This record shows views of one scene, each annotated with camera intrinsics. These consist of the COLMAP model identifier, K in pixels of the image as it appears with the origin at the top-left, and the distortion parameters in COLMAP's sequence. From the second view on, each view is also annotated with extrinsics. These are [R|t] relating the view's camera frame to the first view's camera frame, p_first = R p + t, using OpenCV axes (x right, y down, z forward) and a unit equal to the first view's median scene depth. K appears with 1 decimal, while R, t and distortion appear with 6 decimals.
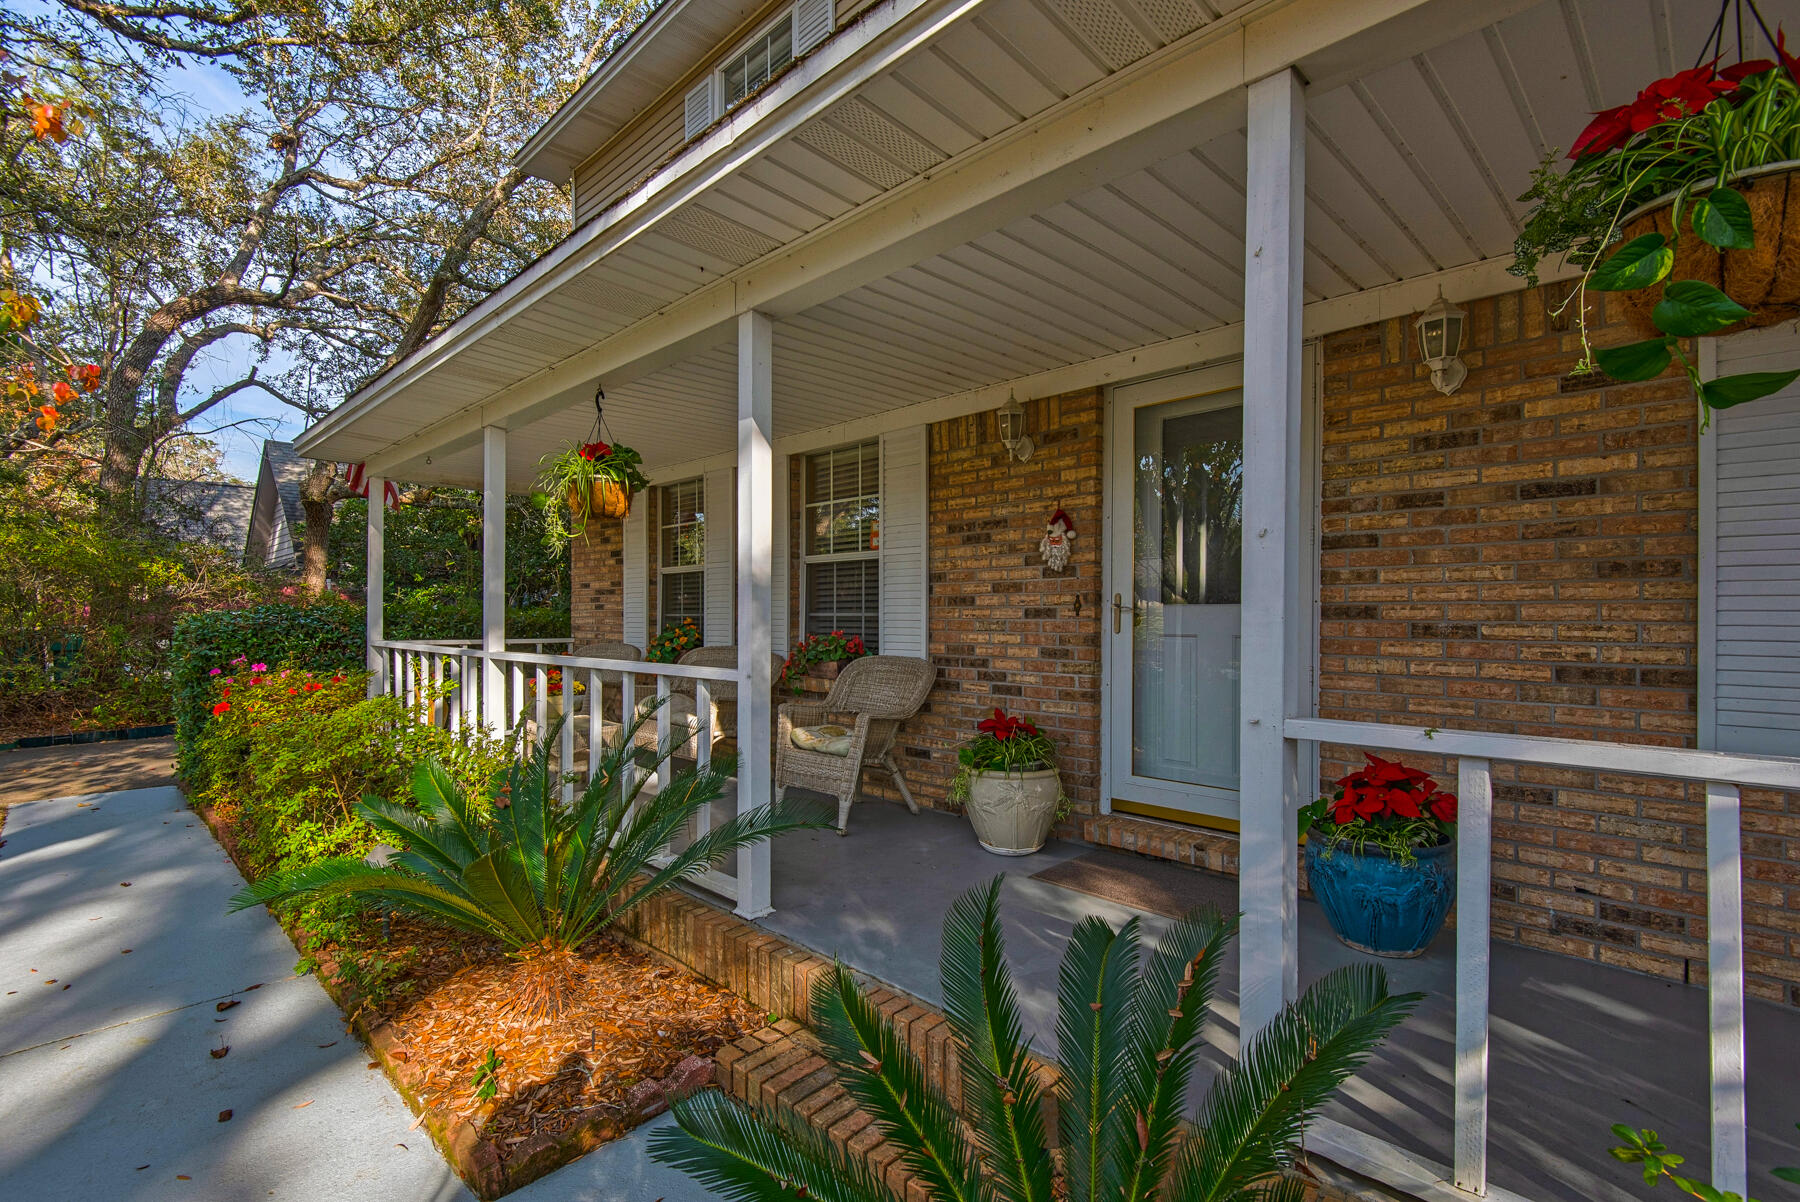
lens RADIAL K [[814.5, 0, 896.9], [0, 814.5, 626.4], [0, 0, 1]] dist [-0.000560, -0.000352]
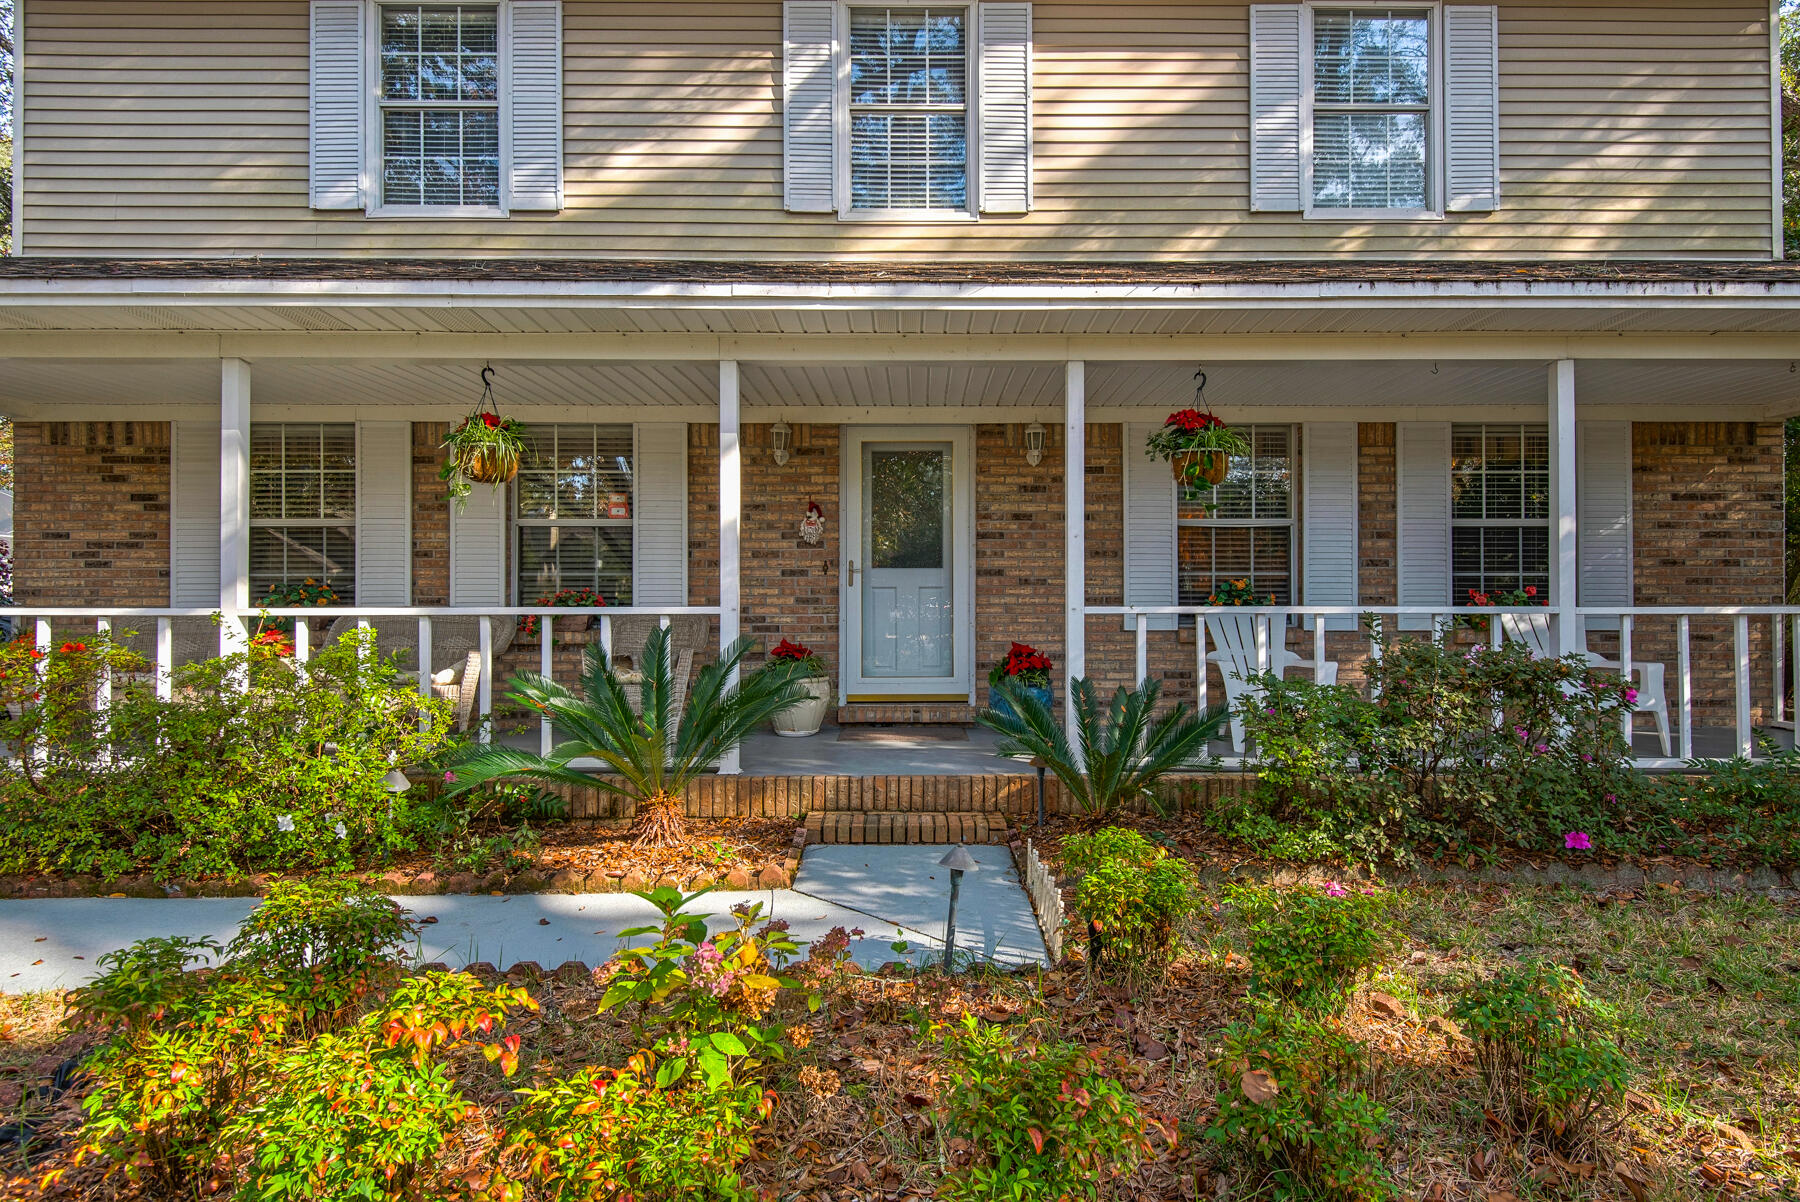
lens RADIAL K [[984.2, 0, 899.0], [0, 984.2, 593.2], [0, 0, 1]] dist [-0.000129, -0.000048]
pose [[0.692619, 0.000003, 0.721303, -0.977064], [0.011349, 0.999876, -0.010902, 0.041825], [-0.721214, 0.015737, 0.692533, -0.338184]]
